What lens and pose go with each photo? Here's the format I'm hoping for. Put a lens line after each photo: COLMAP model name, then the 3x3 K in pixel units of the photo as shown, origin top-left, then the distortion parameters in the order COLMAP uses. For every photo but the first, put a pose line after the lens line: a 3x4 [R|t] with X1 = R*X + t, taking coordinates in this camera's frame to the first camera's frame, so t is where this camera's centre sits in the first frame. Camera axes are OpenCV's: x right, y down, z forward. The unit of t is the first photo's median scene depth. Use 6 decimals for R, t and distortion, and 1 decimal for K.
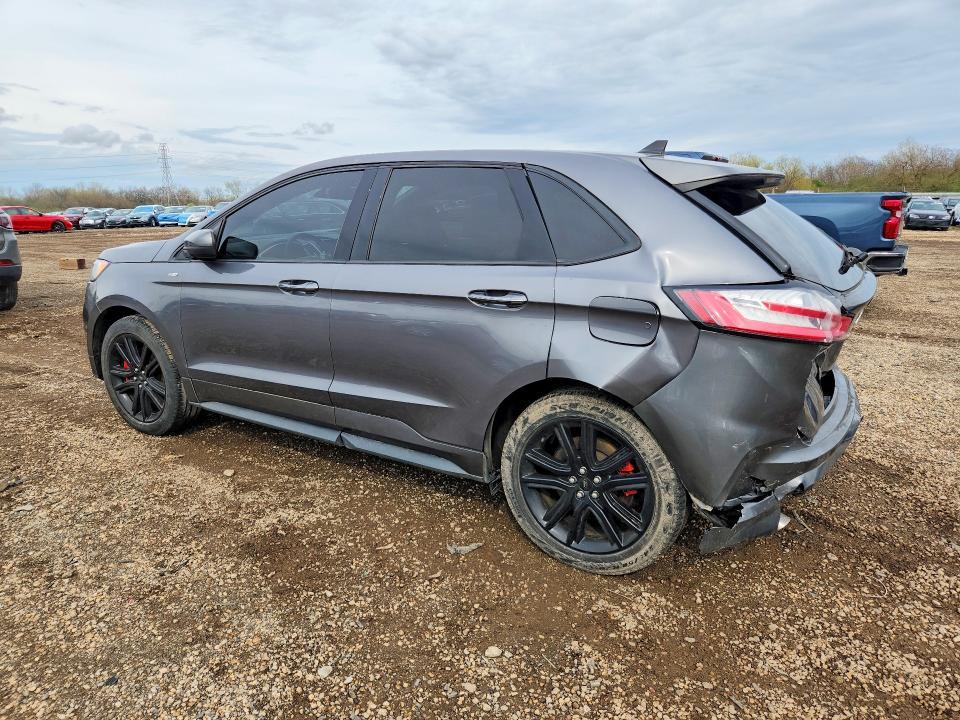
lens RADIAL K [[763.2, 0, 477.6], [0, 763.2, 359.5], [0, 0, 1]] dist [0.017940, 0.006795]
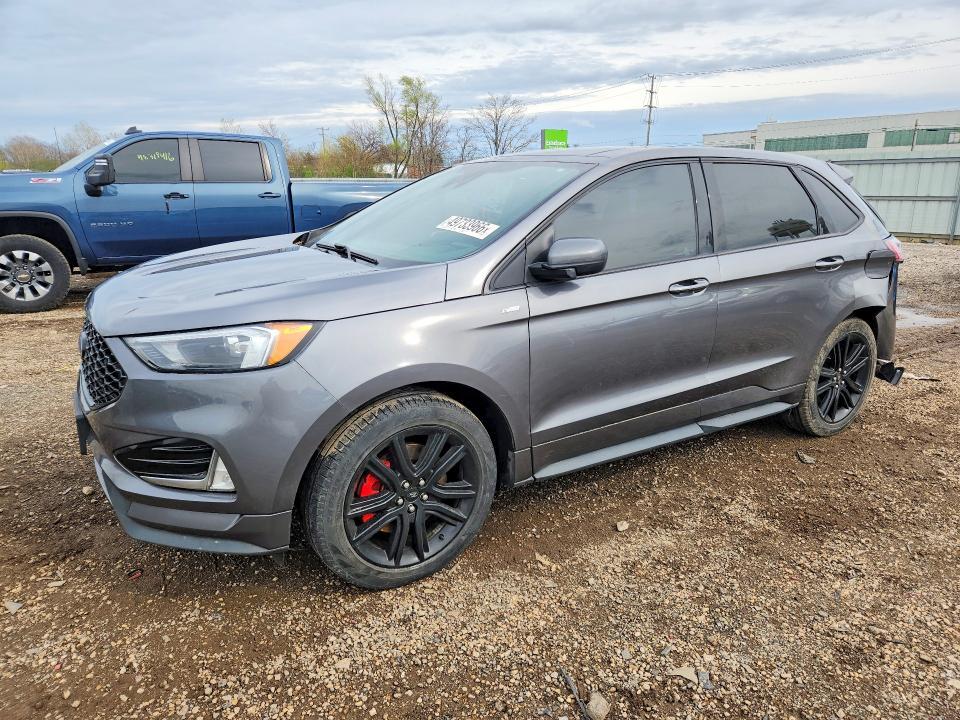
lens RADIAL K [[763.2, 0, 477.6], [0, 763.2, 359.5], [0, 0, 1]] dist [0.017940, 0.006795]
pose [[0.320683, -0.227689, 0.919413, -1.209582], [0.187366, 0.966746, 0.174059, -0.222222], [-0.928470, 0.116448, 0.352680, 0.918054]]
